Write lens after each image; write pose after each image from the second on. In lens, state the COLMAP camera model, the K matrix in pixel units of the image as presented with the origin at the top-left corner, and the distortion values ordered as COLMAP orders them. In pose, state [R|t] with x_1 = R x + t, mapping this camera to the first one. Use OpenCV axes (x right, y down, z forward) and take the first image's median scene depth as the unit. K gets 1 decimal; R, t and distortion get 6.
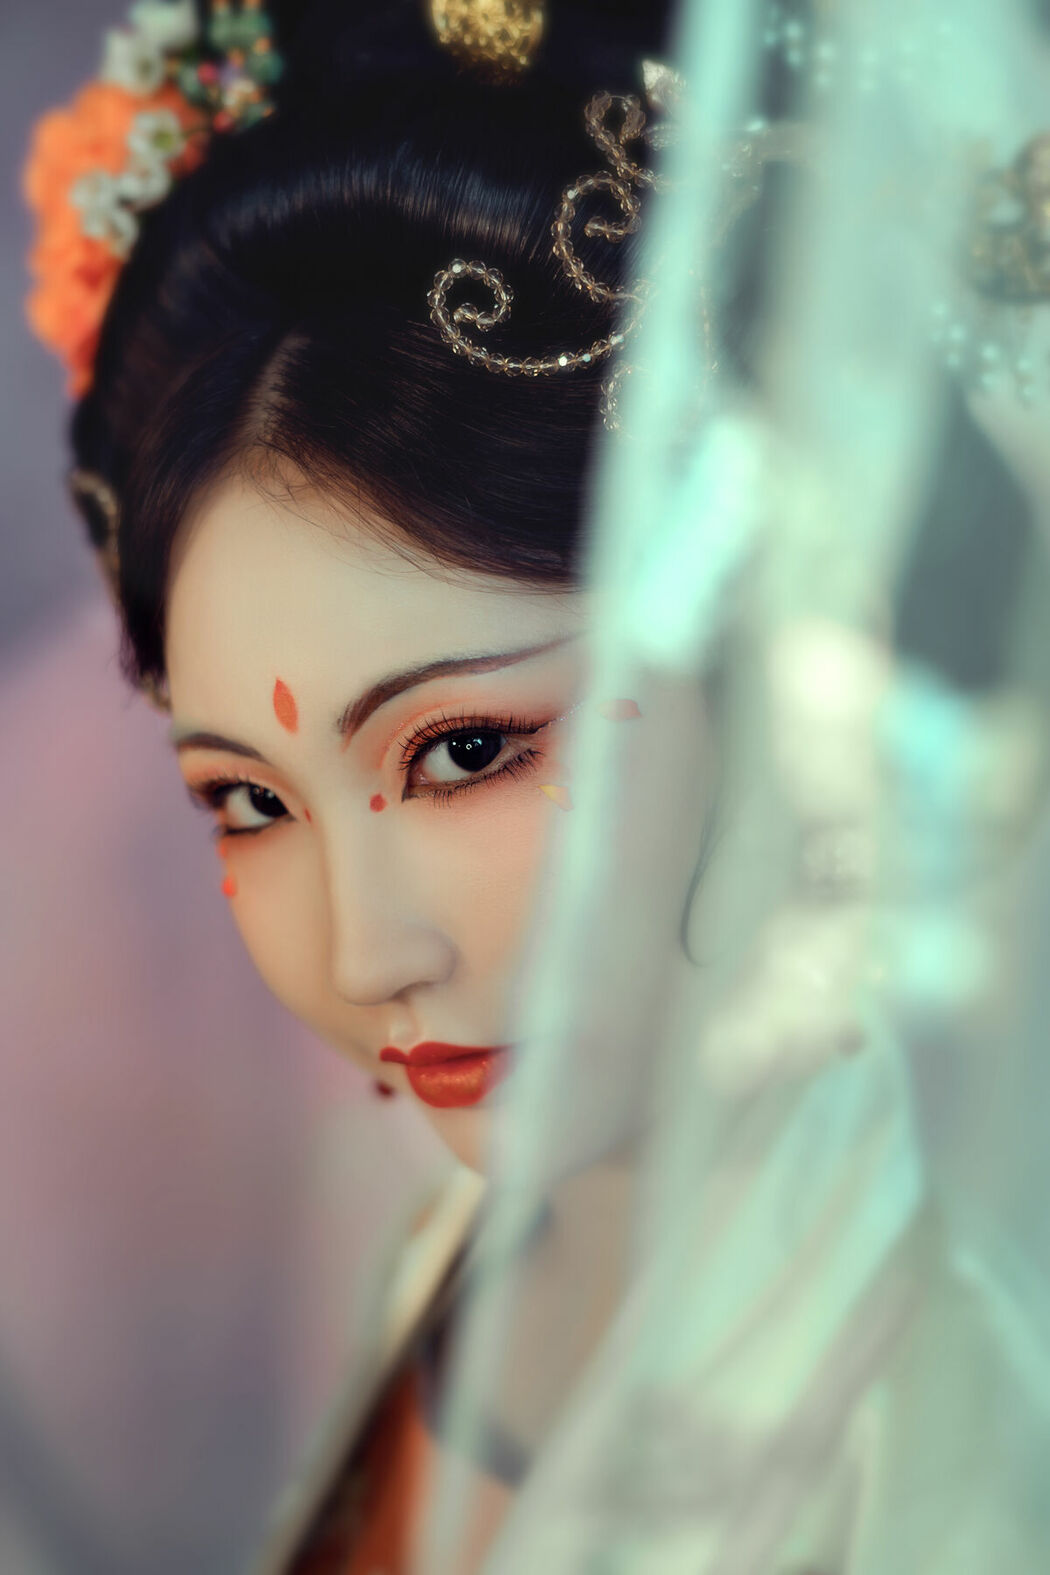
lens RADIAL K [[2212.2, 0, 525.0], [0, 2212.2, 787.5], [0, 0, 1]] dist [-0.175601, 0.012291]
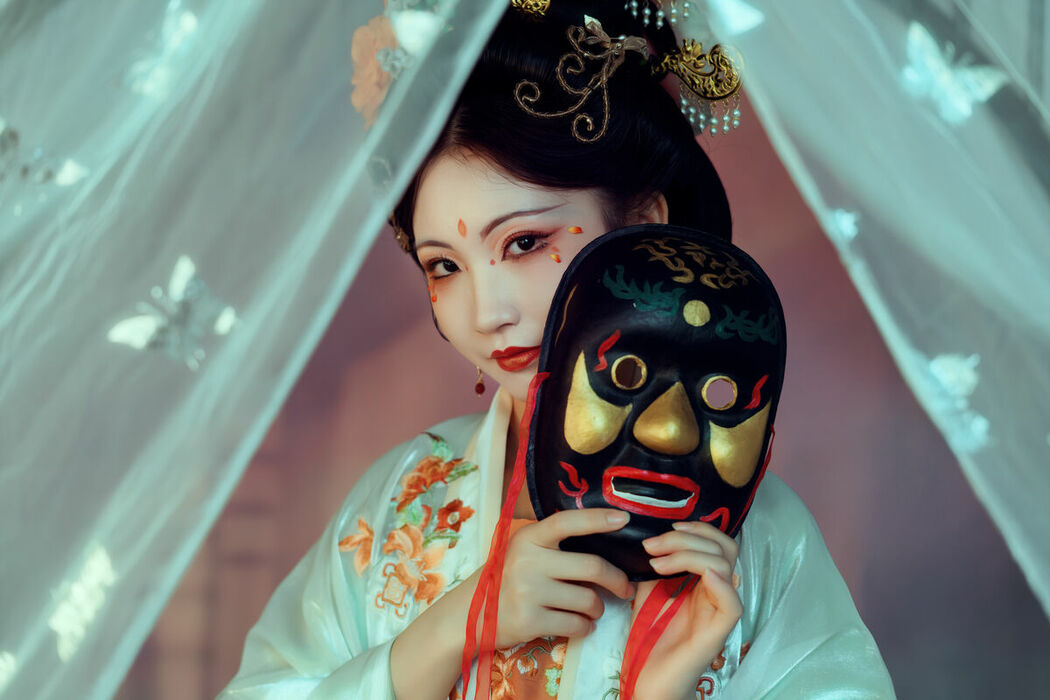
lens RADIAL K [[1474.8, 0, 525.0], [0, 1474.8, 350.0], [0, 0, 1]] dist [-0.175601, 0.012291]
pose [[0.998057, 0.010128, 0.061487, -0.144980], [-0.005290, 0.996912, -0.078345, 0.280019], [-0.062090, 0.077868, 0.995028, -0.951956]]
